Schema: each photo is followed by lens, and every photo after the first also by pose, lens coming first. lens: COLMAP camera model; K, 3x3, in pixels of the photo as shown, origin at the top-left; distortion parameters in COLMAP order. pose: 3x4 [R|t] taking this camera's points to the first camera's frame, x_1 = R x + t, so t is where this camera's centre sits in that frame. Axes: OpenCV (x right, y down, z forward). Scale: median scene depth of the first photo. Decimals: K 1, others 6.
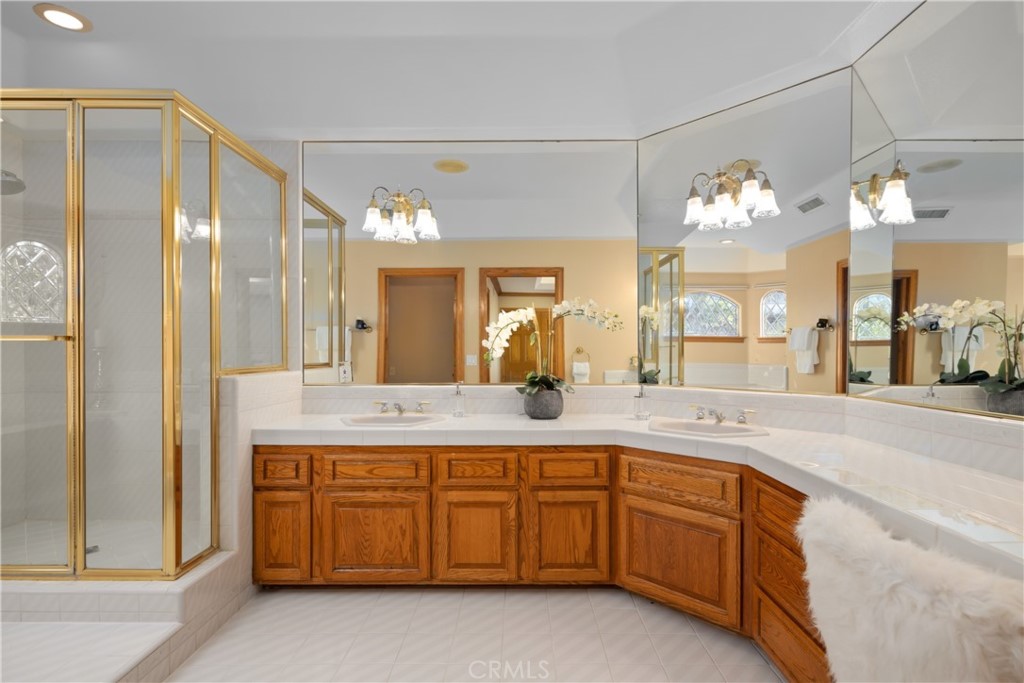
lens RADIAL K [[496.2, 0, 512.0], [0, 496.2, 364.2], [0, 0, 1]] dist [0.002442, -0.000594]
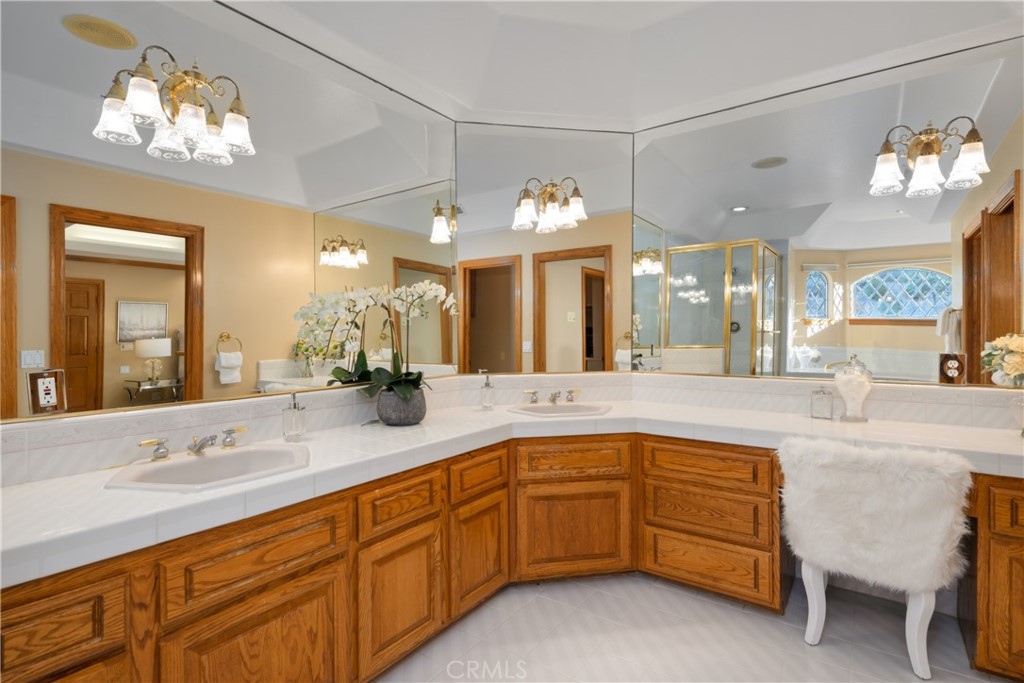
lens RADIAL K [[504.4, 0, 512.0], [0, 504.4, 341.5], [0, 0, 1]] dist [-0.002882, -0.001398]
pose [[0.566028, -0.015864, 0.824233, -0.596795], [0.023164, 0.999726, 0.003334, -0.028728], [-0.824061, 0.017205, 0.566240, 0.436752]]
